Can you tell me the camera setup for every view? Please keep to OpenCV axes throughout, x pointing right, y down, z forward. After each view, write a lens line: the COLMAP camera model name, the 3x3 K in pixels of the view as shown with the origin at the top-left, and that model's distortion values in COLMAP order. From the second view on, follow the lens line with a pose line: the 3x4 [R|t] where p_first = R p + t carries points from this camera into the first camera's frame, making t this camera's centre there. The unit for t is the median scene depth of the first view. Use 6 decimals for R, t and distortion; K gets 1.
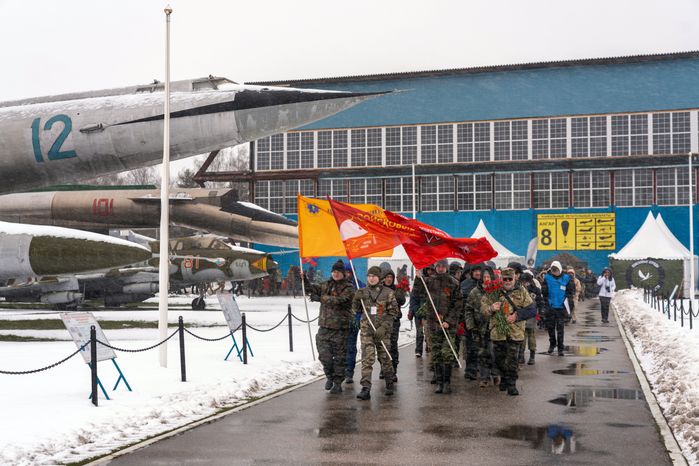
lens RADIAL K [[1120.2, 0, 349.5], [0, 1120.2, 233.0], [0, 0, 1]] dist [0.015745, -0.012788]
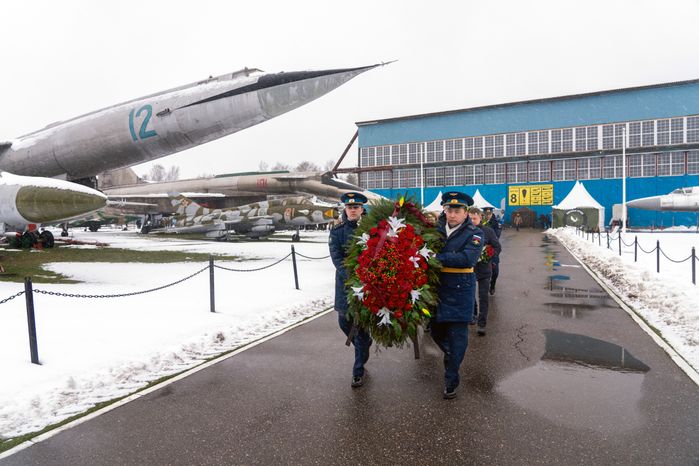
lens RADIAL K [[469.7, 0, 349.5], [0, 469.7, 233.0], [0, 0, 1]] dist [-0.039602, -0.000789]
pose [[0.986689, -0.002102, -0.162606, 0.047494], [0.012764, 0.997832, 0.064556, 0.010326], [0.162118, -0.065772, 0.984577, 0.273656]]
